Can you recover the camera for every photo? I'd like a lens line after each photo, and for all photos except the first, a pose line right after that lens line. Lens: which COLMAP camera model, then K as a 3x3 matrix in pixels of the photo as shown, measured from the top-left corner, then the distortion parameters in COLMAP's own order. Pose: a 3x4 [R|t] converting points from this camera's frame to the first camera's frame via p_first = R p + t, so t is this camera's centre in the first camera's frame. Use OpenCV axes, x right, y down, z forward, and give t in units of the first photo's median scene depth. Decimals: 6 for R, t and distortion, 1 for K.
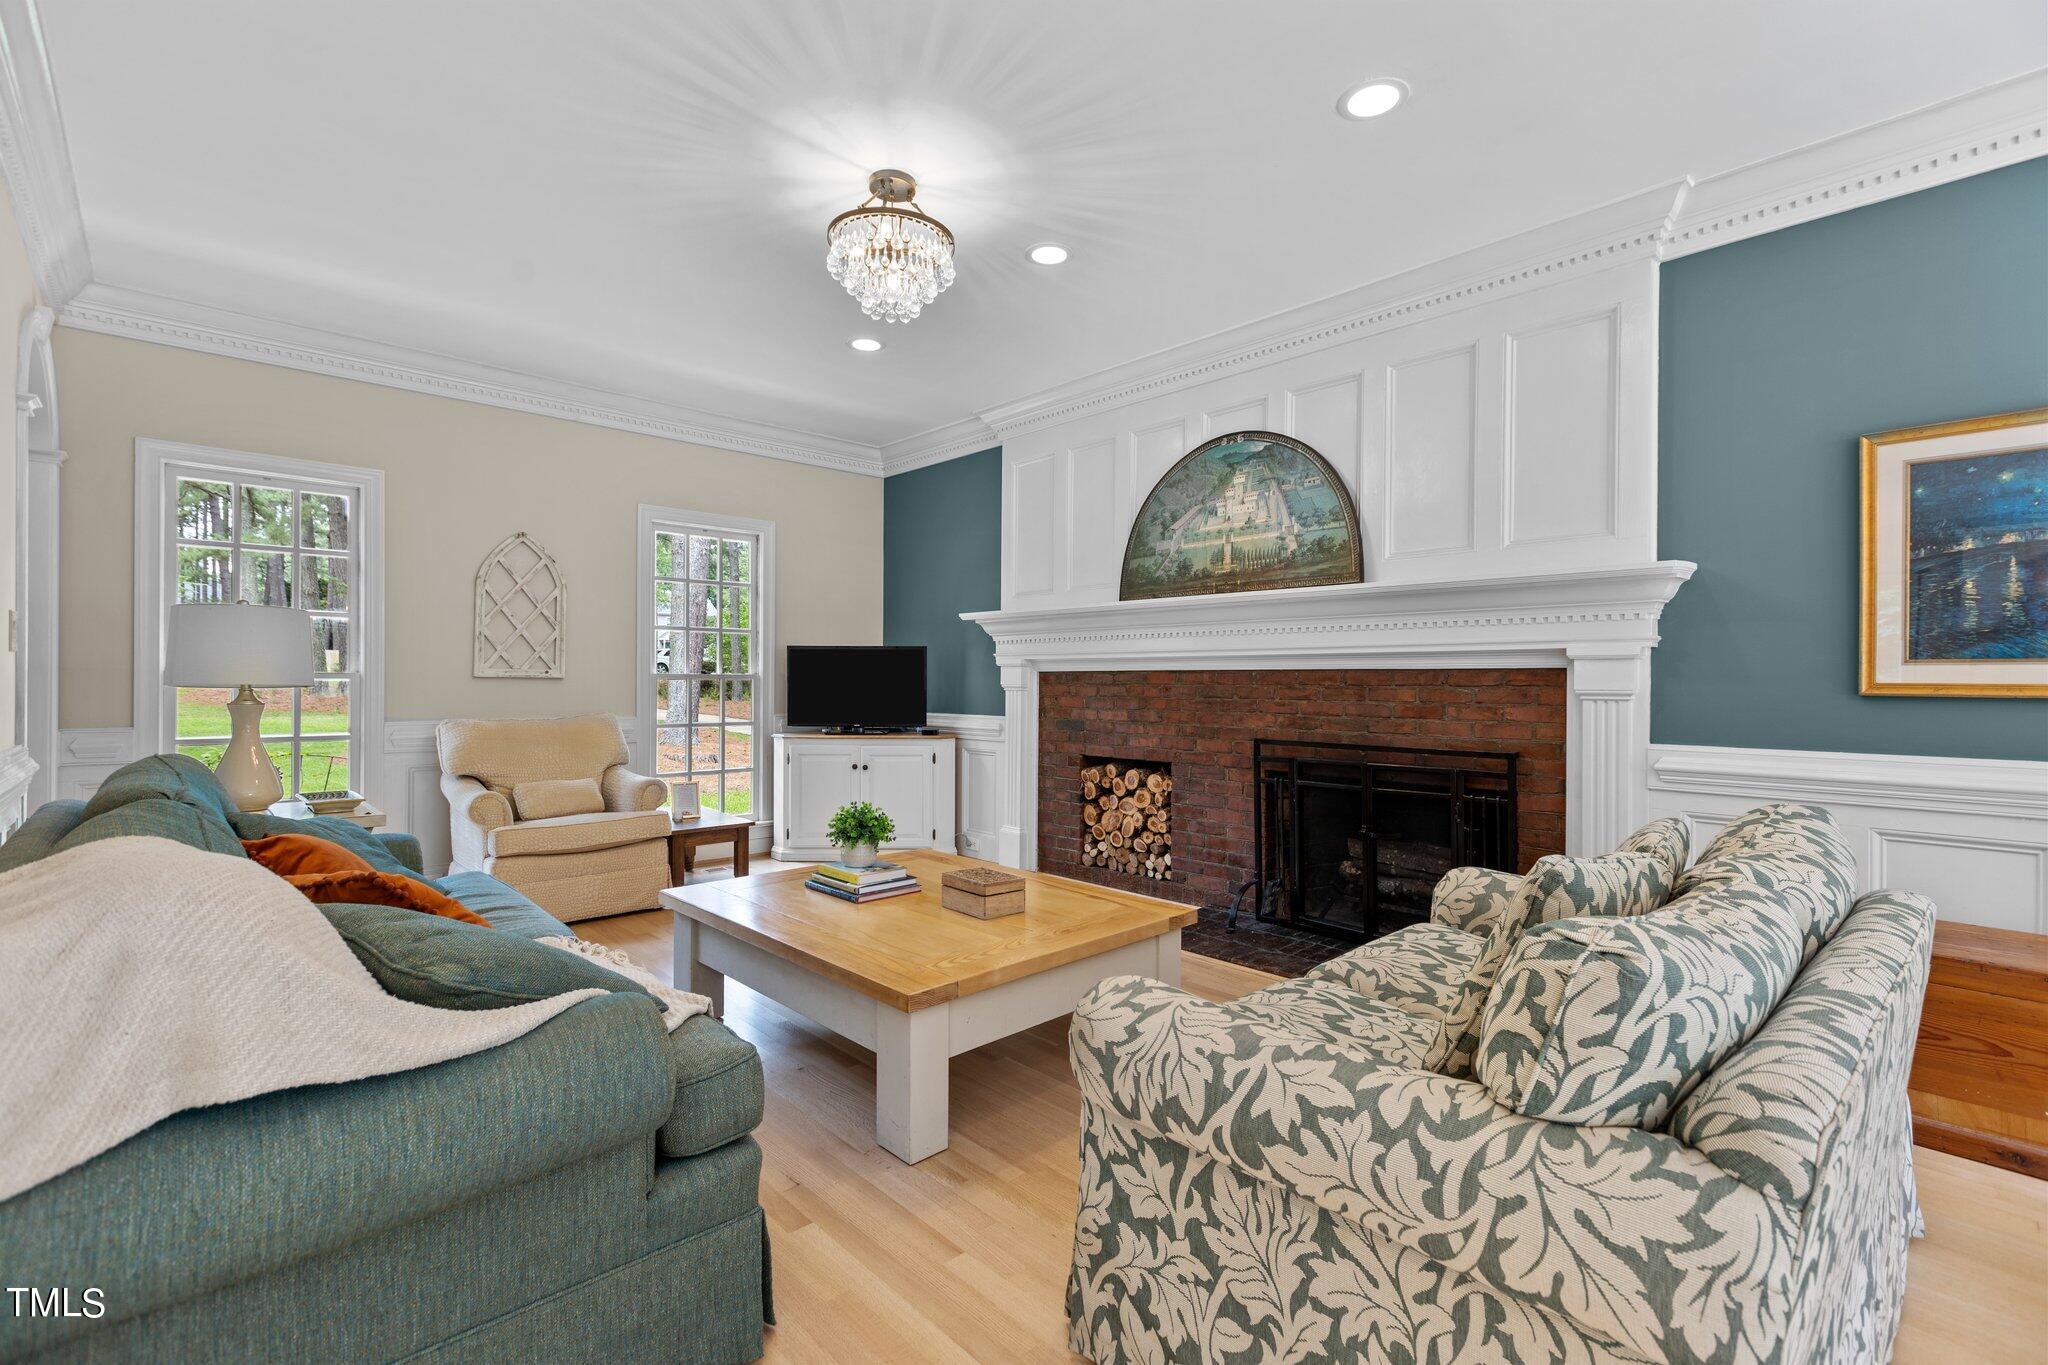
lens RADIAL K [[909.2, 0, 1013.0], [0, 909.2, 685.8], [0, 0, 1]] dist [0.007504, 0.000673]
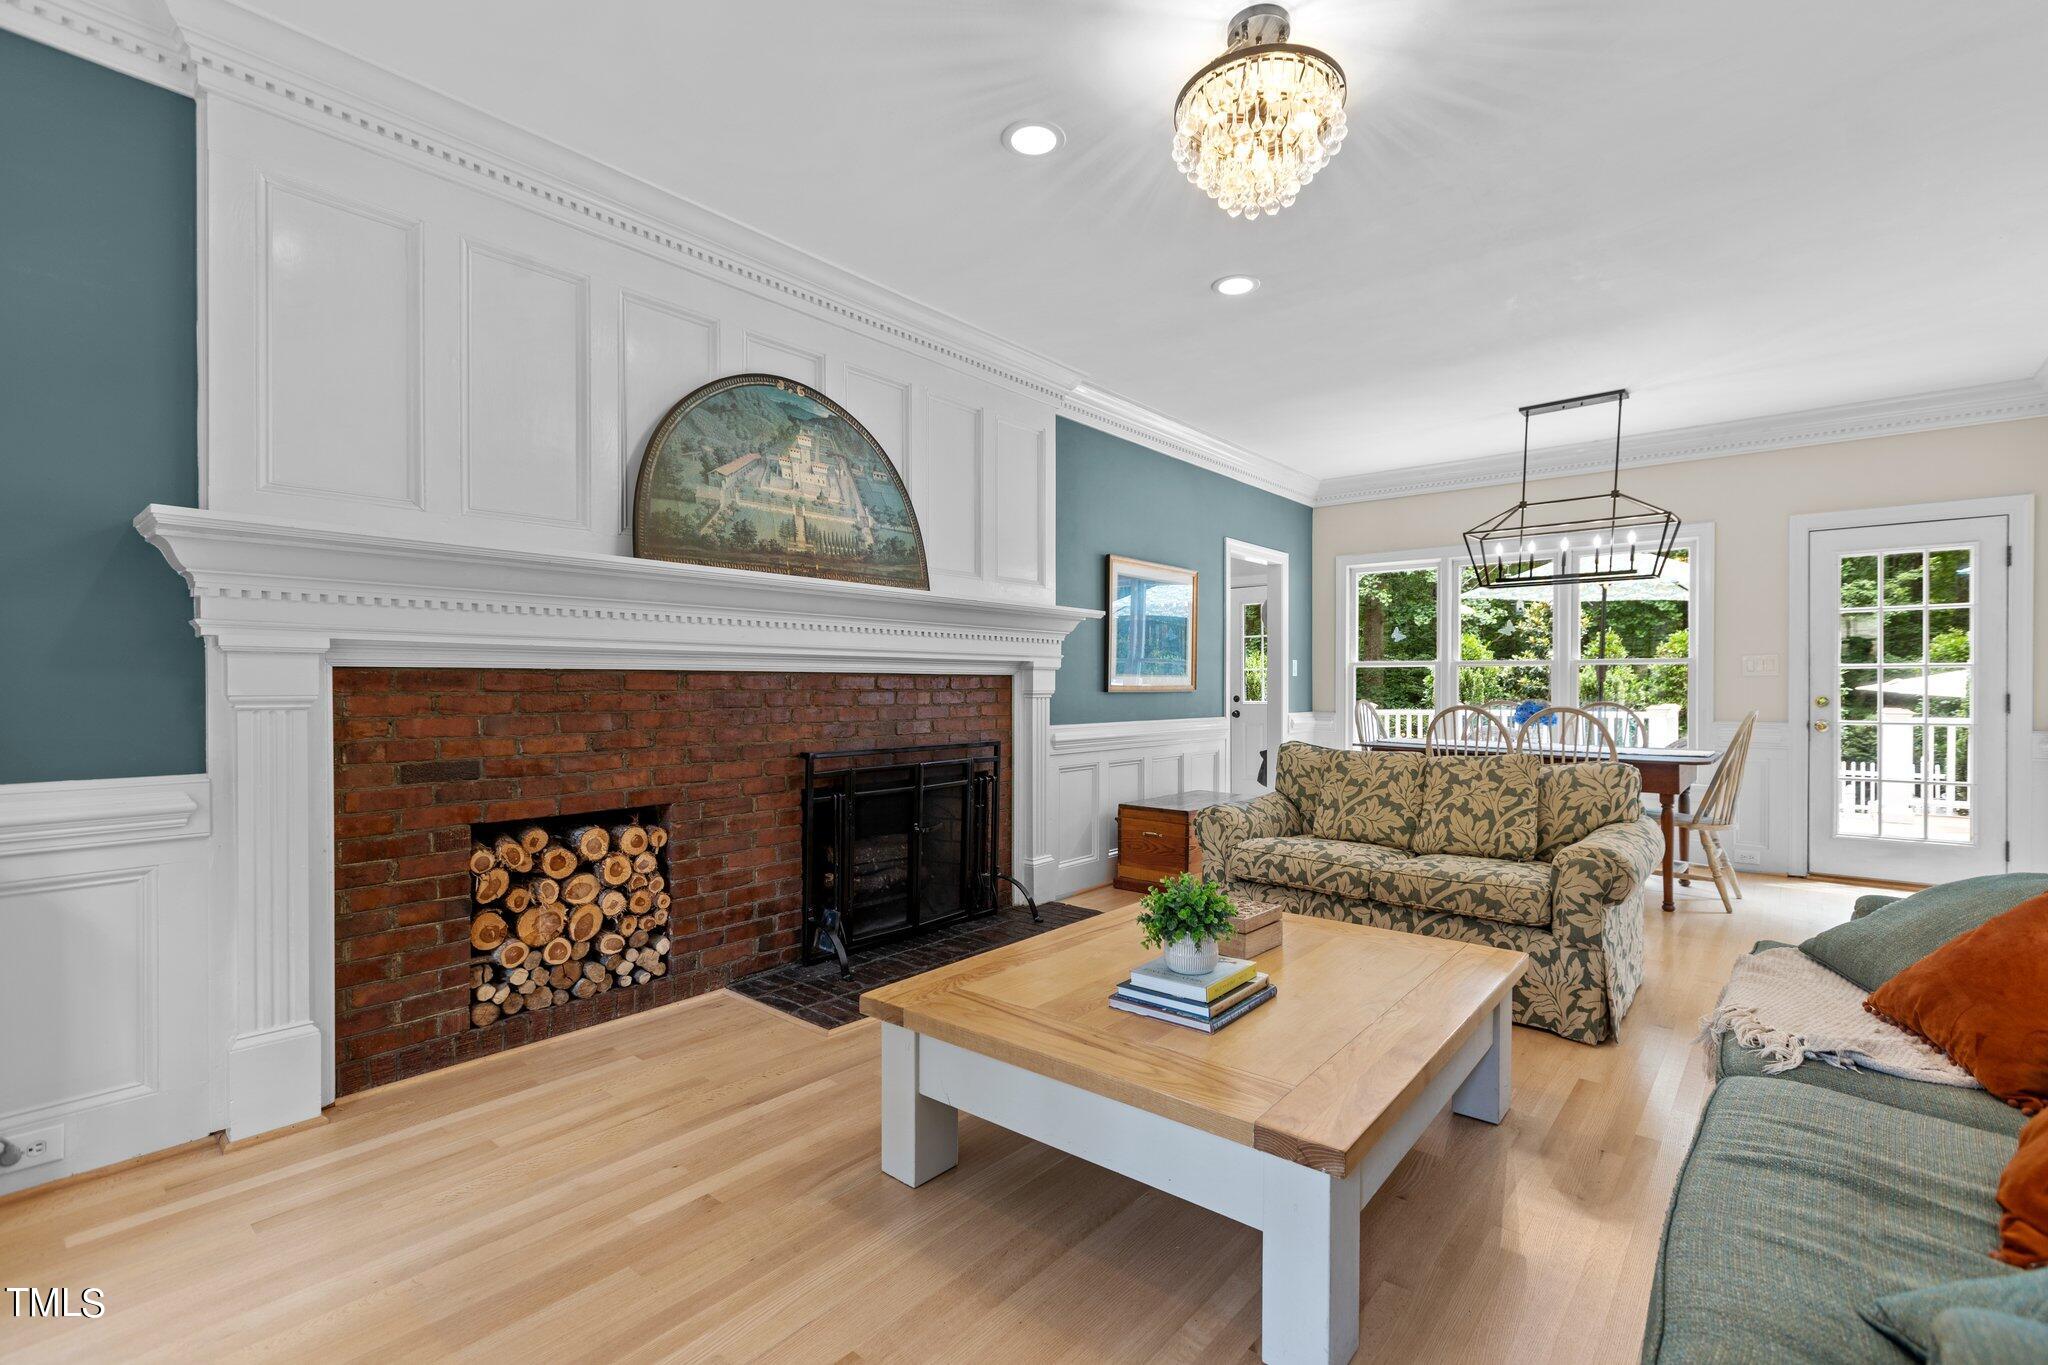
lens RADIAL K [[909.2, 0, 1024.8], [0, 909.2, 687.2], [0, 0, 1]] dist [0.007504, 0.000673]
pose [[-0.111178, -0.009890, 0.993751, -0.582099], [0.002362, 0.999945, 0.010216, -0.011110], [-0.993798, 0.003483, -0.111148, 0.868926]]
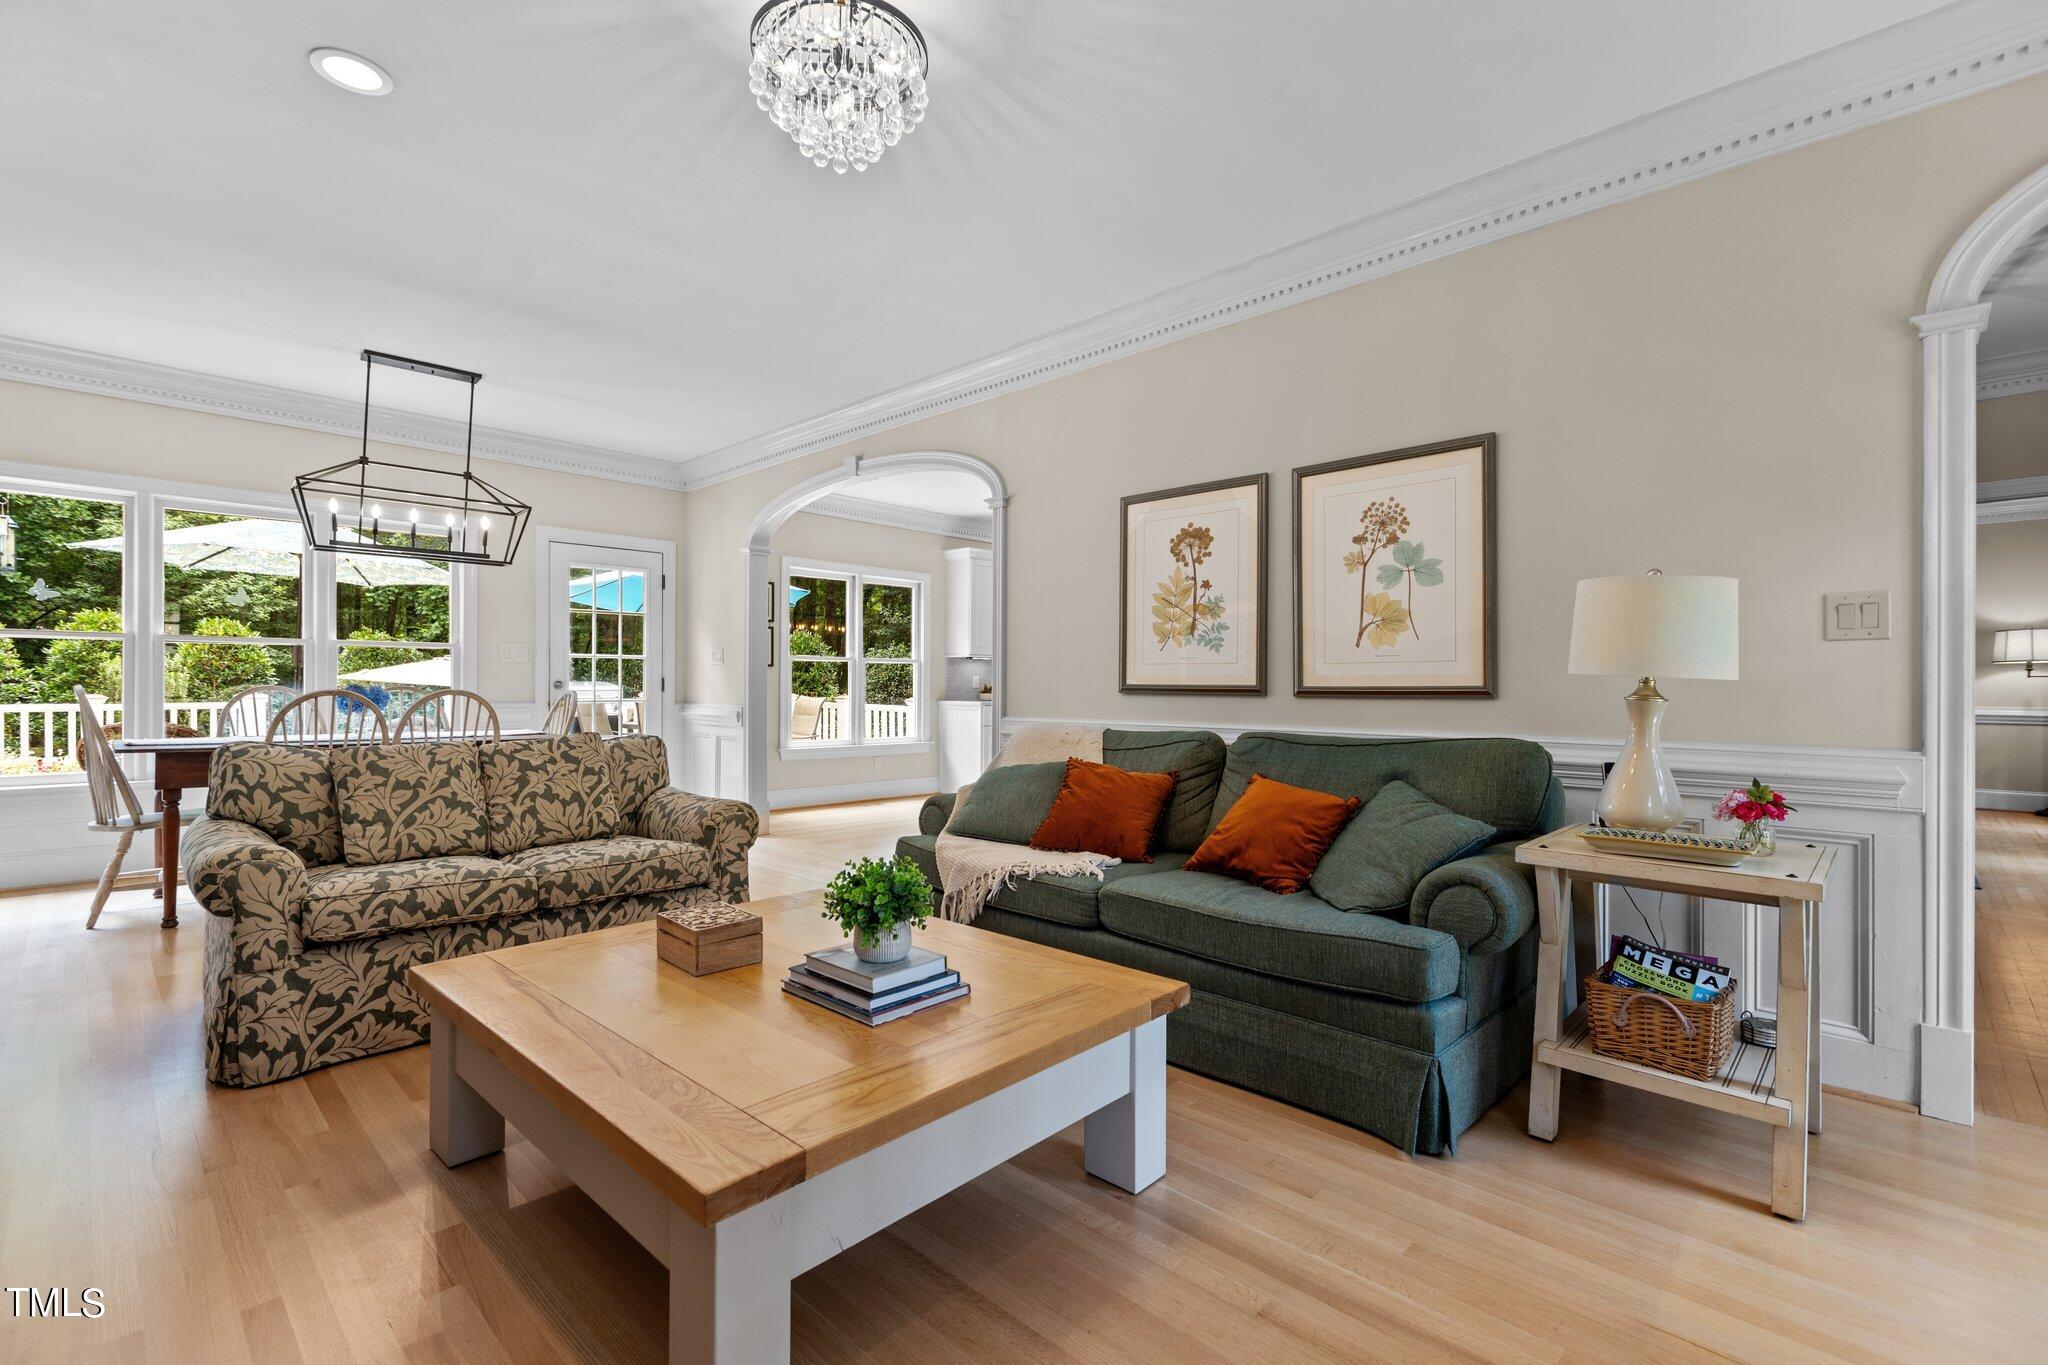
lens RADIAL K [[909.2, 0, 1028.4], [0, 909.2, 677.1], [0, 0, 1]] dist [0.007504, 0.000673]
pose [[-0.999179, -0.012425, -0.038555, -0.189397], [-0.012357, 0.999922, -0.002011, 0.004444], [0.038577, -0.001533, -0.999254, 1.163736]]
